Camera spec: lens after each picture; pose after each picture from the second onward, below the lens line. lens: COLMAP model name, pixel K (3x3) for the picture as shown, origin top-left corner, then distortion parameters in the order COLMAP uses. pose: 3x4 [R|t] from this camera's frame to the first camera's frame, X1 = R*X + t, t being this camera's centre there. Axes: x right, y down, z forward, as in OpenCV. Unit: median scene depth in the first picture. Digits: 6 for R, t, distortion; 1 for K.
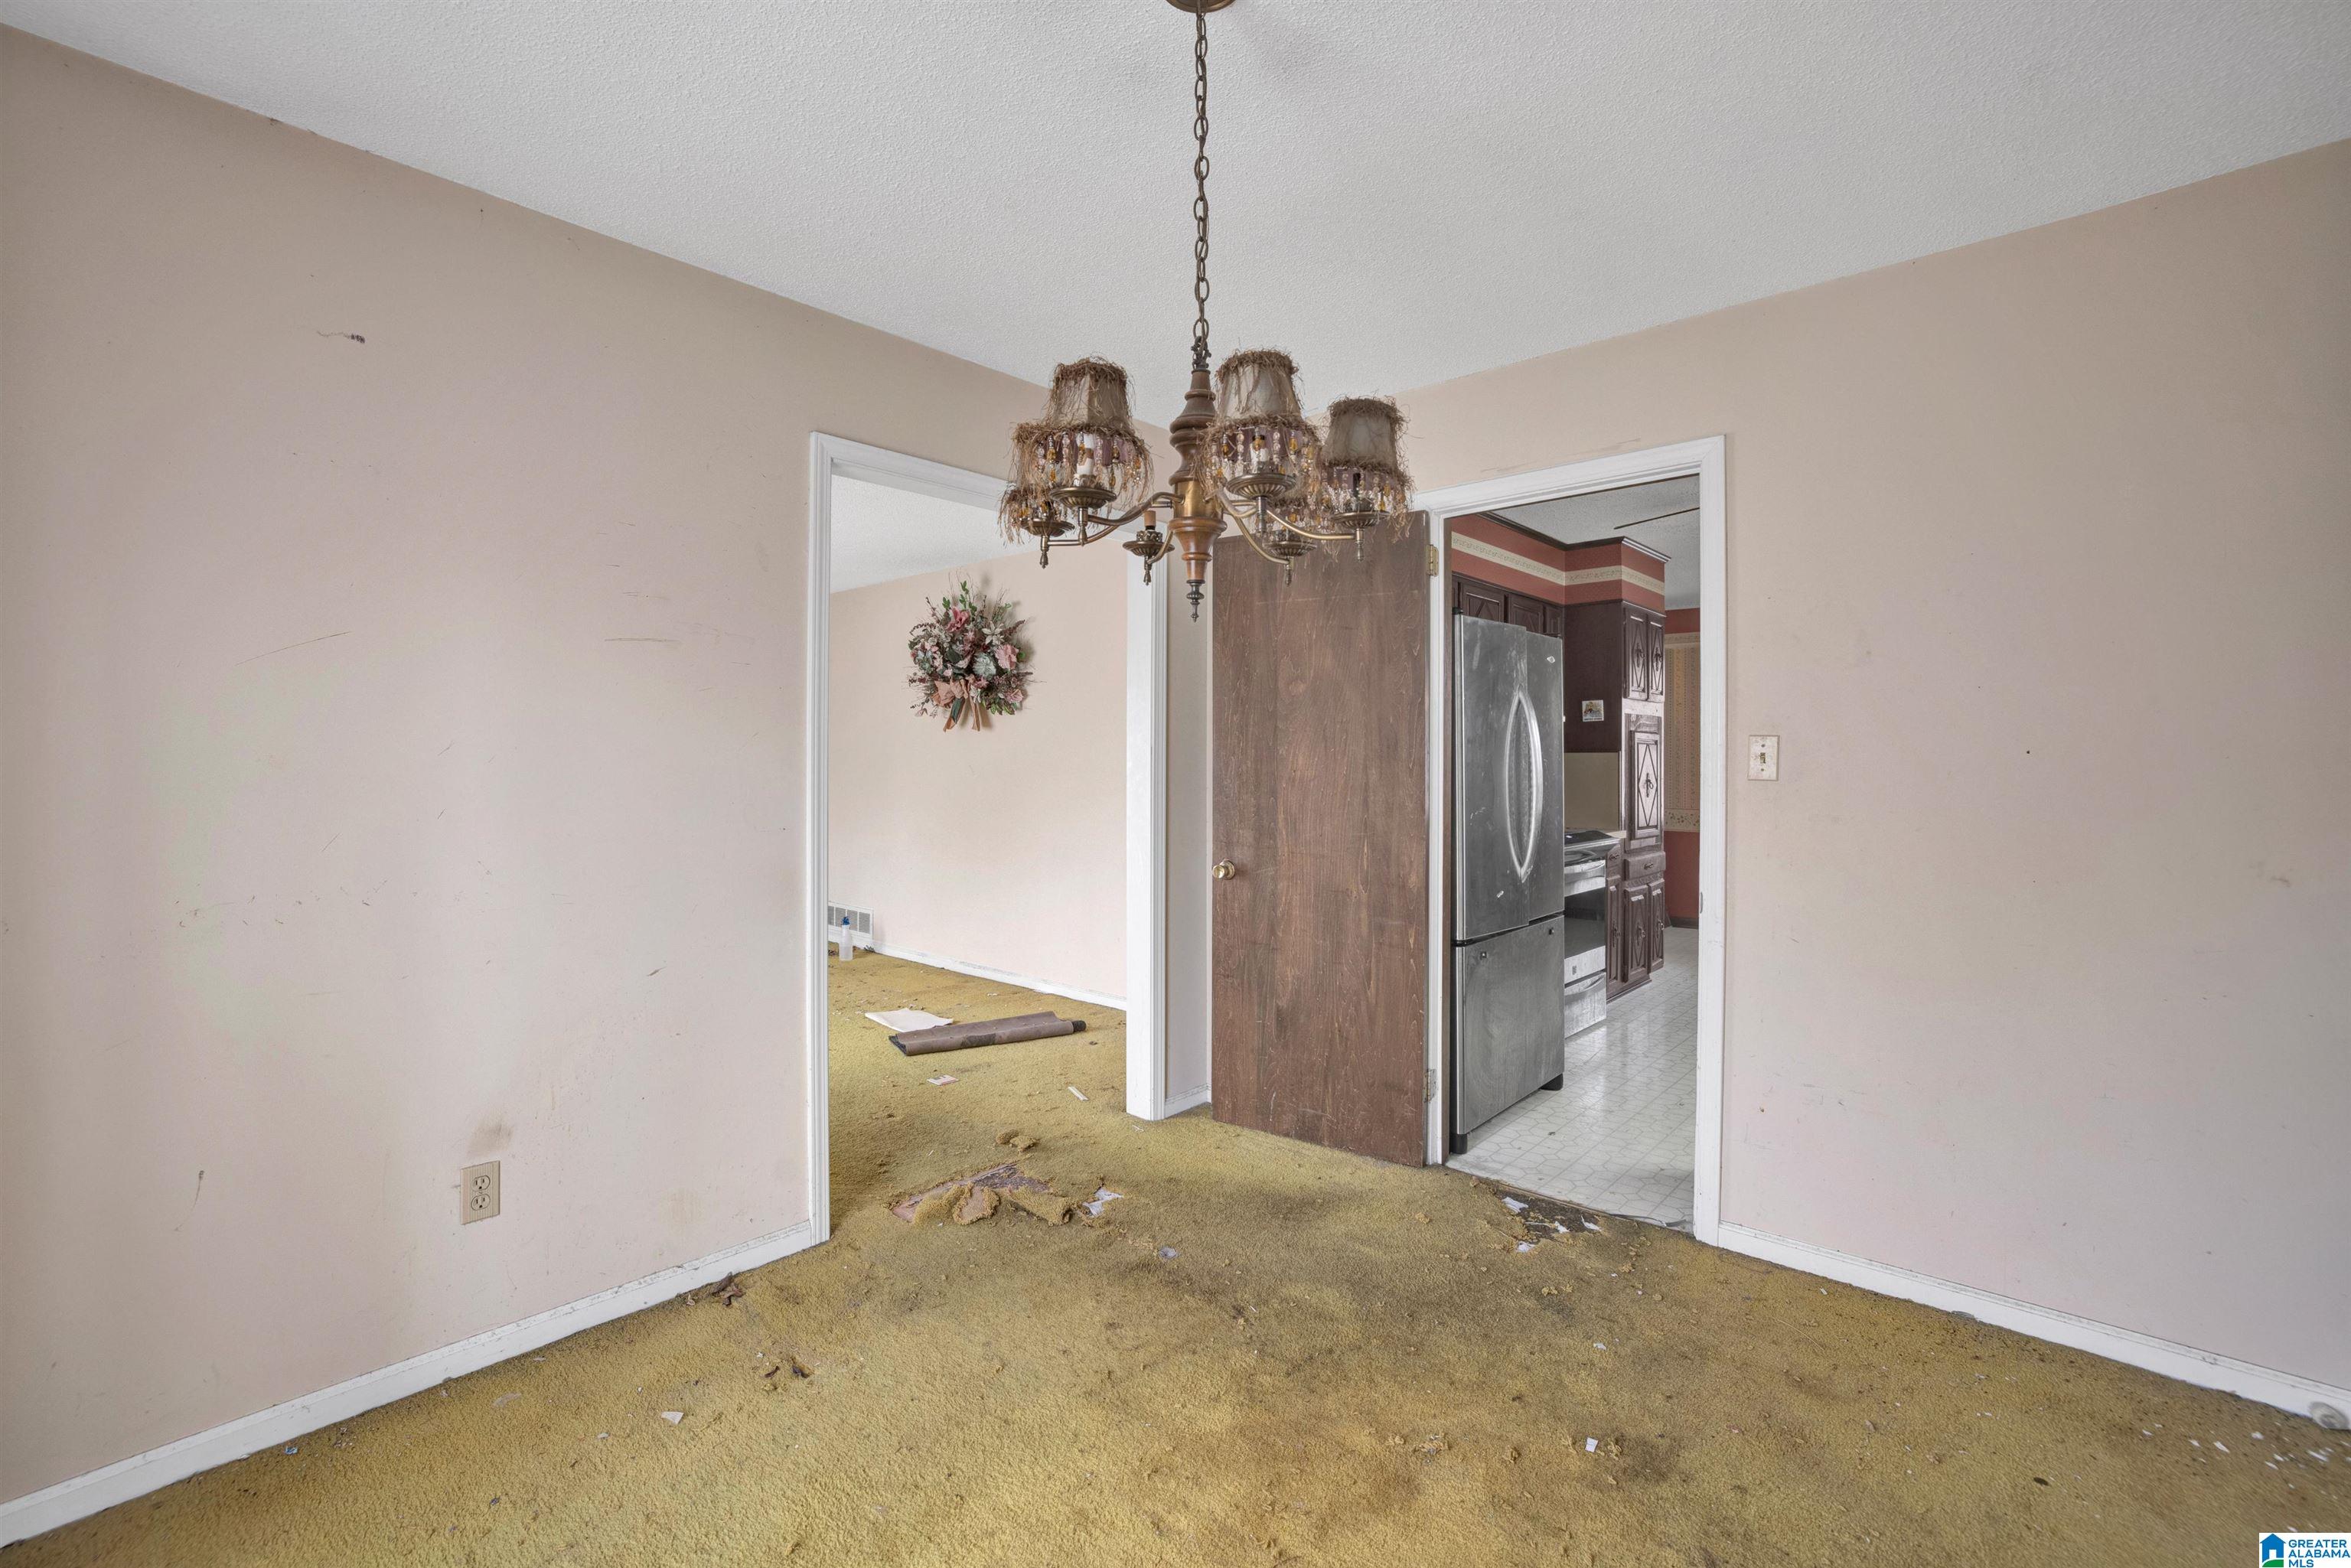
lens RADIAL K [[1020.7, 0, 1194.3], [0, 1020.7, 766.9], [0, 0, 1]] dist [-0.004517, 0.001501]
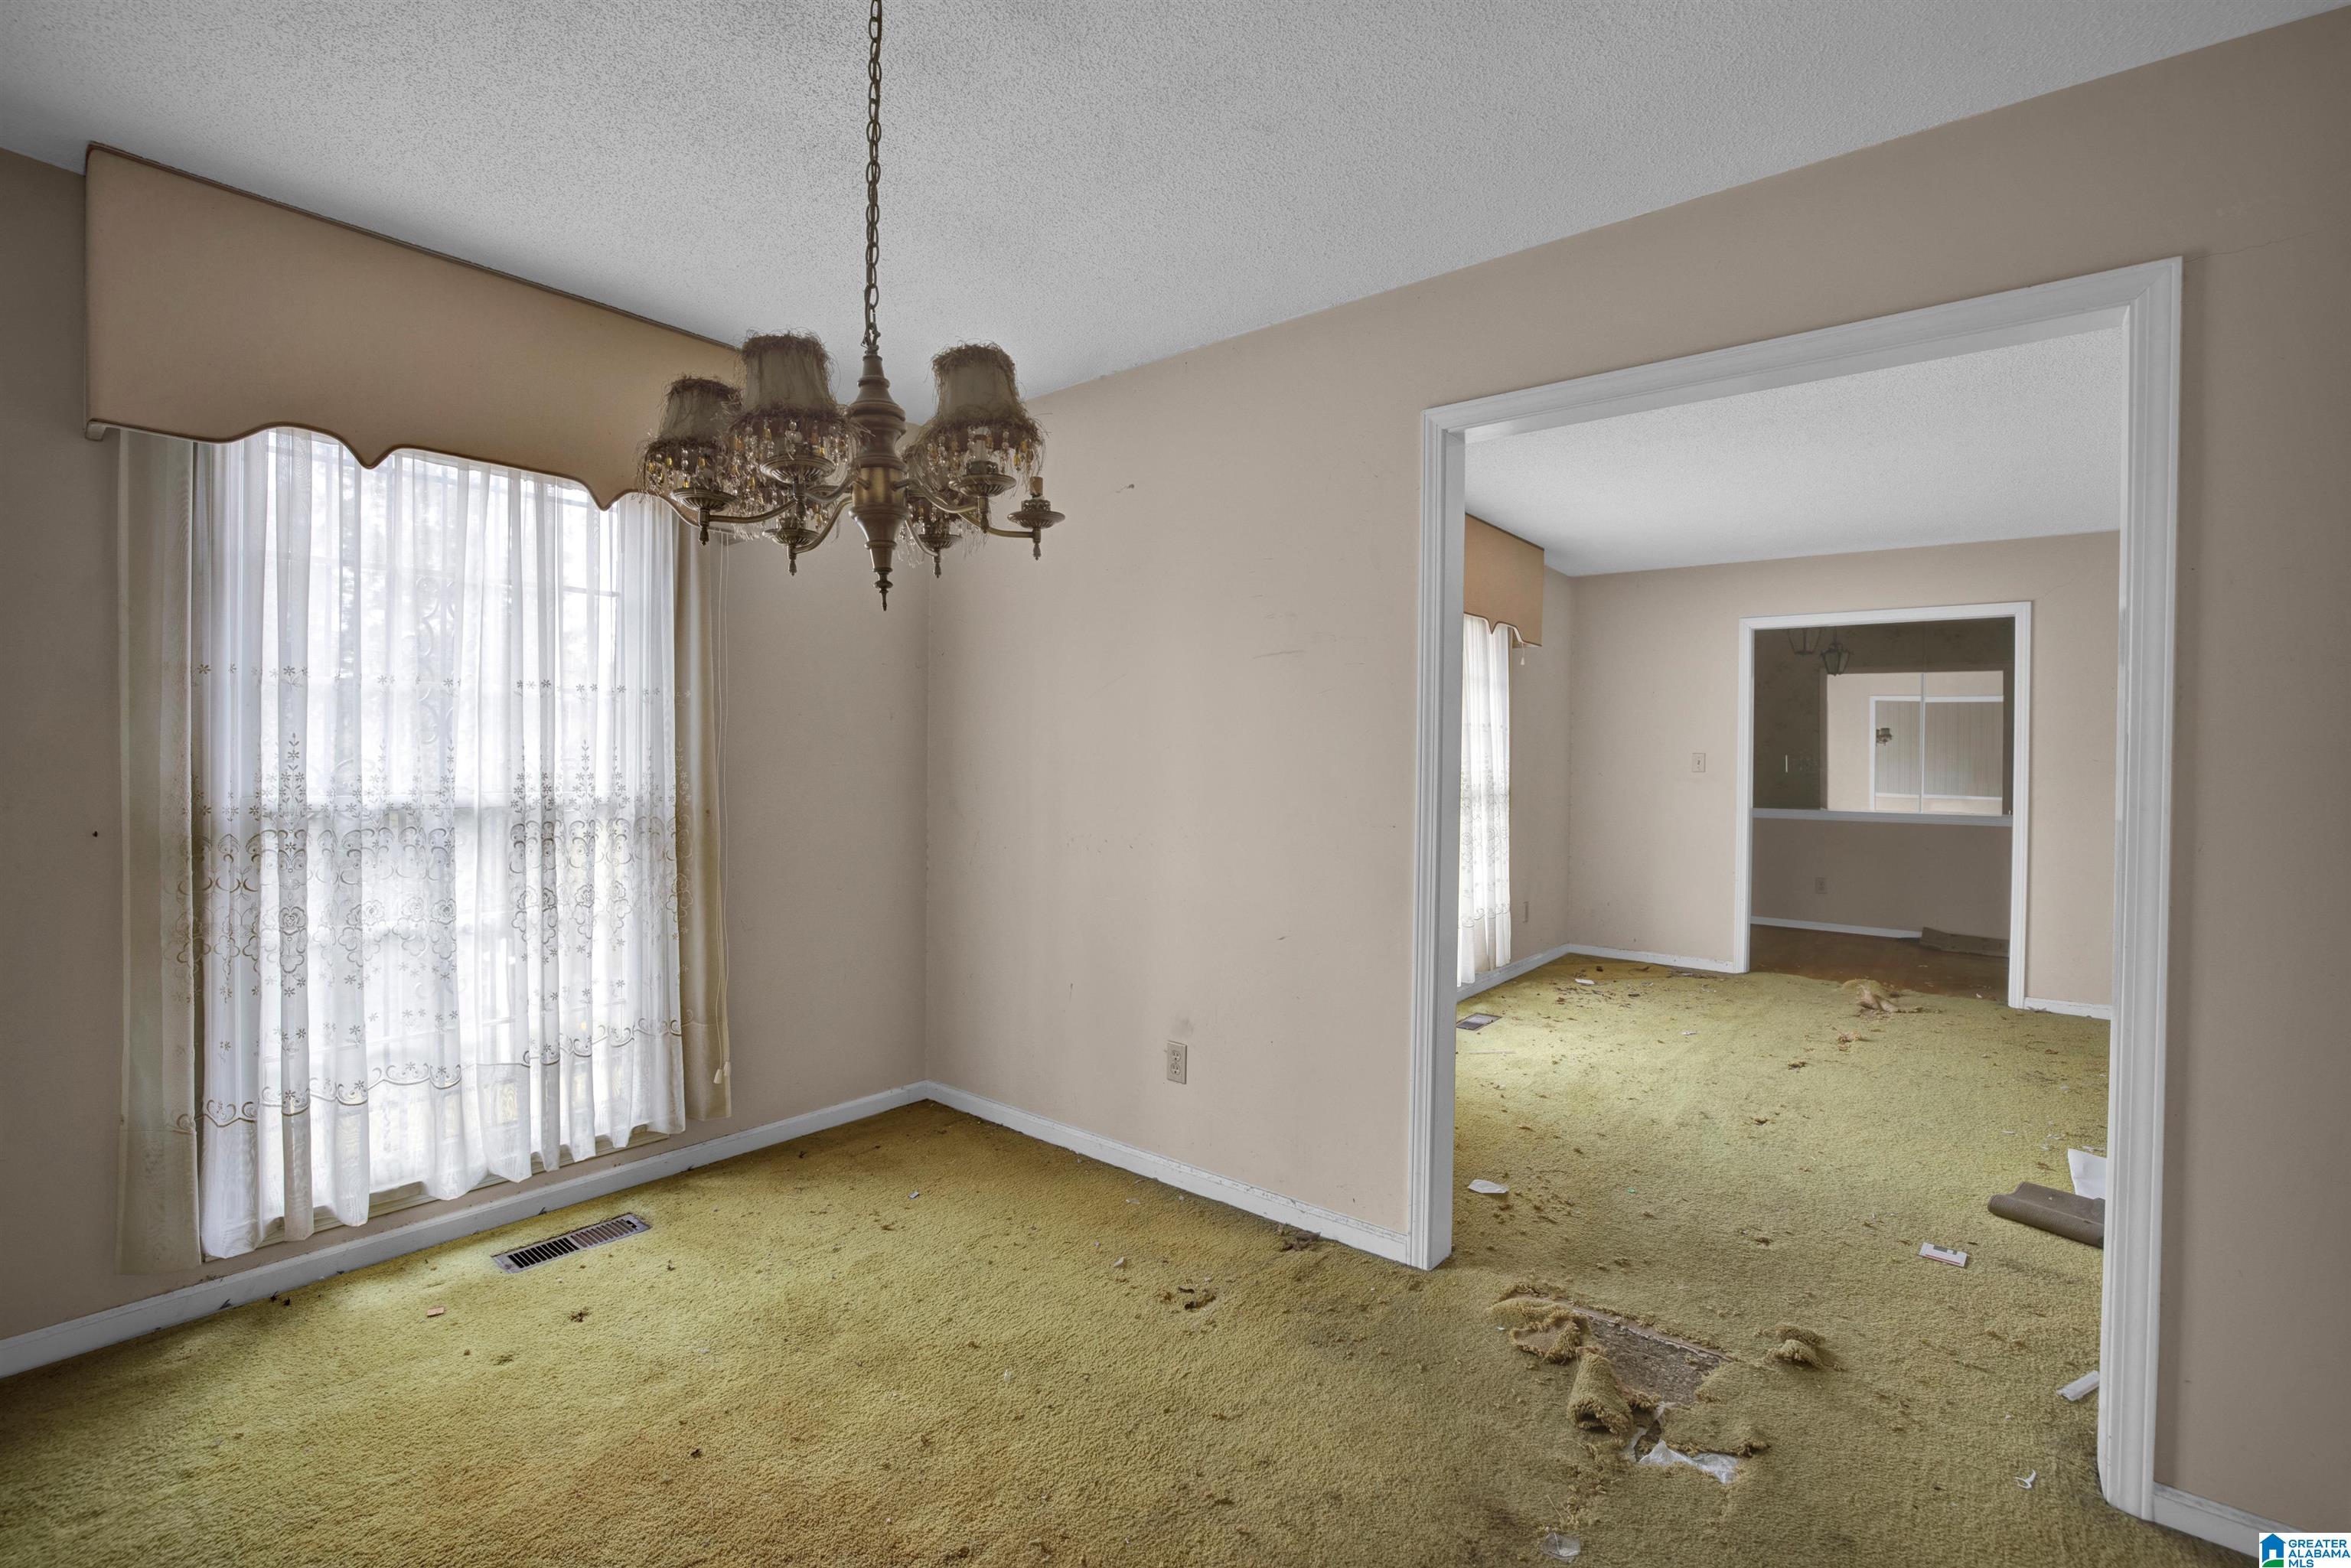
lens RADIAL K [[1020.7, 0, 1101.0], [0, 1020.7, 768.3], [0, 0, 1]] dist [-0.004517, 0.001501]
pose [[0.047712, 0.014952, -0.998749, 0.640812], [-0.012160, 0.999823, 0.014387, -0.007607], [0.998787, 0.011458, 0.047885, 0.754679]]
